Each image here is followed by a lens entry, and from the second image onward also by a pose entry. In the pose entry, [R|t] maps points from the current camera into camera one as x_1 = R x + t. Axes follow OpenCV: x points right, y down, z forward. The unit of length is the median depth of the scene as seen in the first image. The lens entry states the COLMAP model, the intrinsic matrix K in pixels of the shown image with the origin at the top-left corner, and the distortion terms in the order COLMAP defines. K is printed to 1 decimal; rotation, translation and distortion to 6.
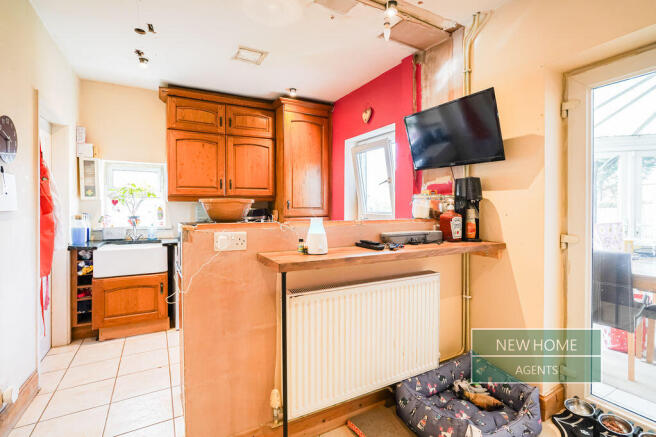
lens RADIAL K [[304.8, 0, 330.5], [0, 304.8, 206.8], [0, 0, 1]] dist [-0.000521, -0.000073]
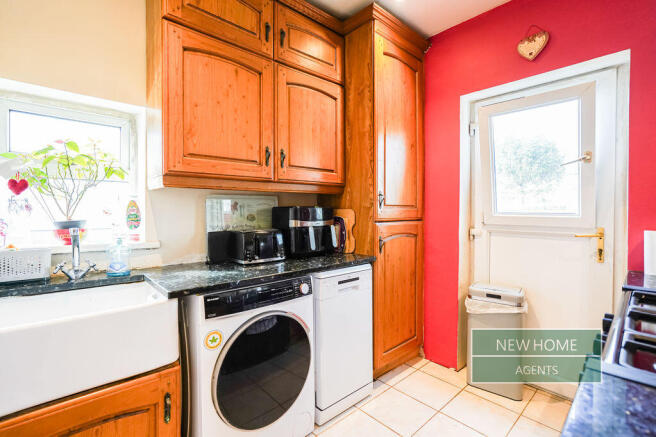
lens RADIAL K [[303.4, 0, 323.4], [0, 303.4, 211.7], [0, 0, 1]] dist [-0.000769, 0.000016]
pose [[0.977790, 0.002884, 0.209566, -0.375407], [-0.003079, 0.999995, 0.000605, 0.015869], [-0.209564, -0.001237, 0.977794, 0.496315]]
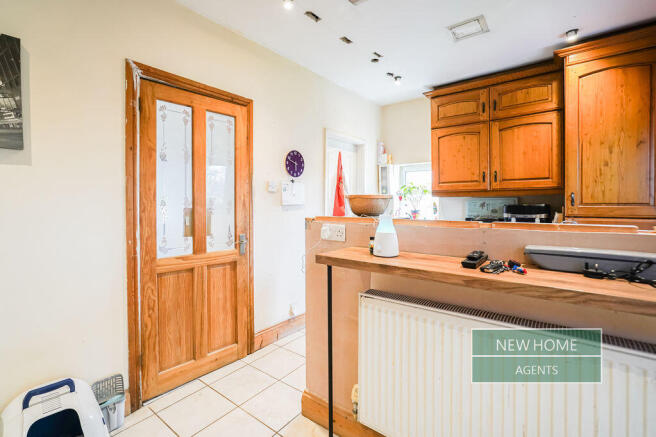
lens RADIAL K [[313.3, 0, 328.3], [0, 313.3, 200.7], [0, 0, 1]] dist [-0.000593, 0.000273]
pose [[0.396591, -0.002934, -0.917991, 0.309101], [-0.001724, 0.999991, -0.003941, -0.000103], [0.917994, 0.003146, 0.396582, 0.214821]]
